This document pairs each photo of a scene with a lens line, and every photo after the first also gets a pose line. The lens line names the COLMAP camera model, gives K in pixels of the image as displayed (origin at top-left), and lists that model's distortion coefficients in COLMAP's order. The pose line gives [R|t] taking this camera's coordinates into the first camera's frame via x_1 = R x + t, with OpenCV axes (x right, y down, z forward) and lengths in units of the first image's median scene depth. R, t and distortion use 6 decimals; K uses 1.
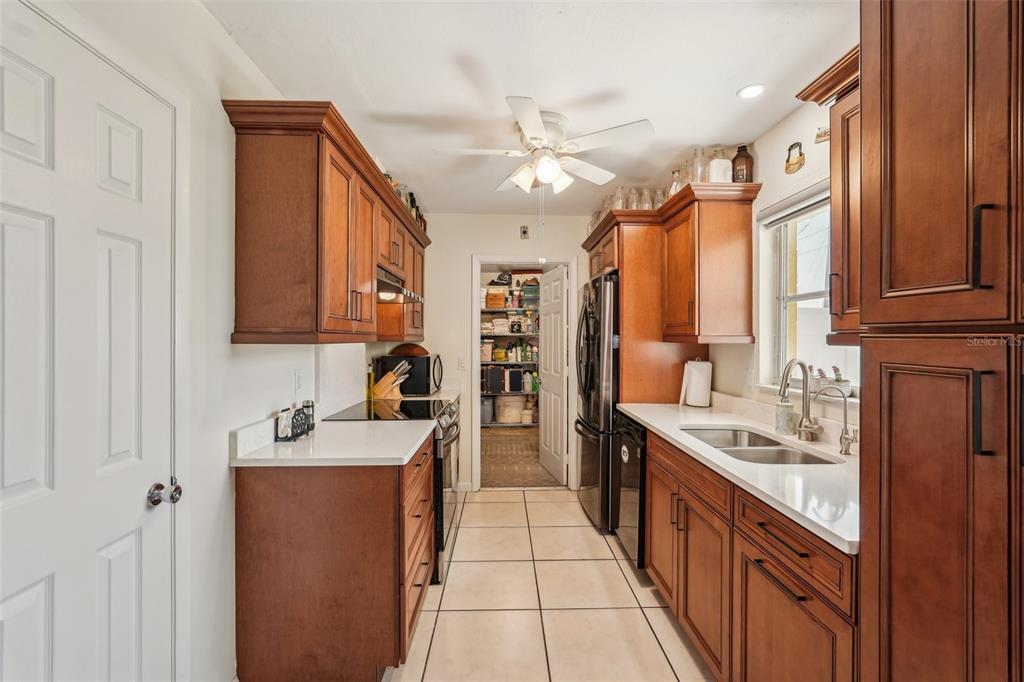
lens RADIAL K [[463.6, 0, 514.5], [0, 463.6, 332.6], [0, 0, 1]] dist [-0.017996, 0.007273]
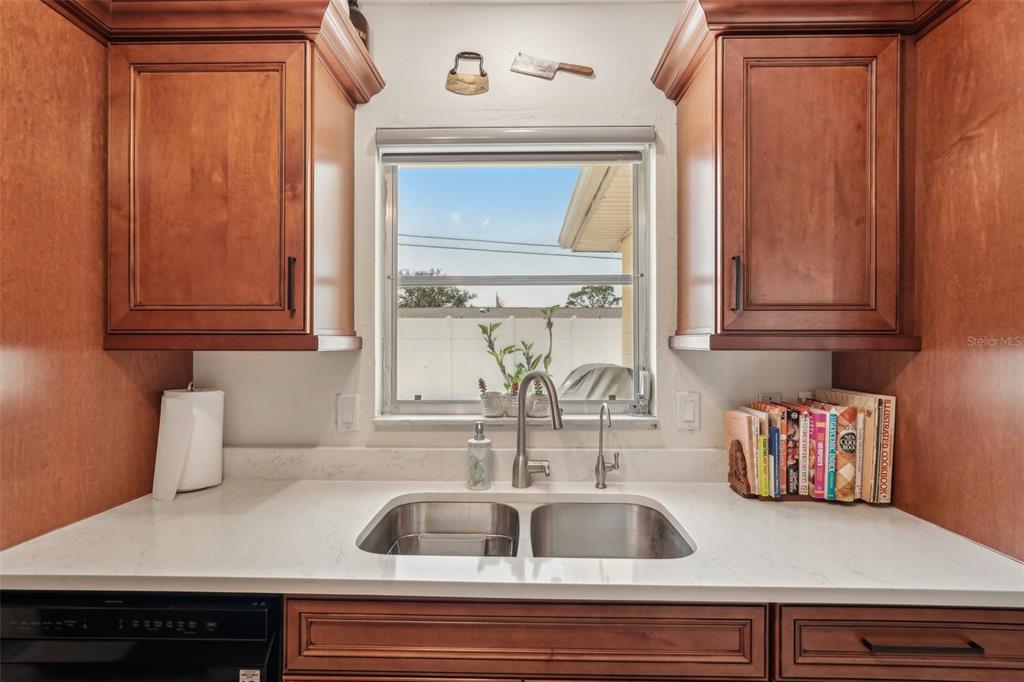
lens RADIAL K [[463.6, 0, 514.5], [0, 463.6, 332.6], [0, 0, 1]] dist [-0.017996, 0.007273]
pose [[0.048083, 0.006354, 0.998823, -0.063150], [-0.009853, 0.999934, -0.005887, 0.004613], [-0.998795, -0.009558, 0.048143, 0.896584]]
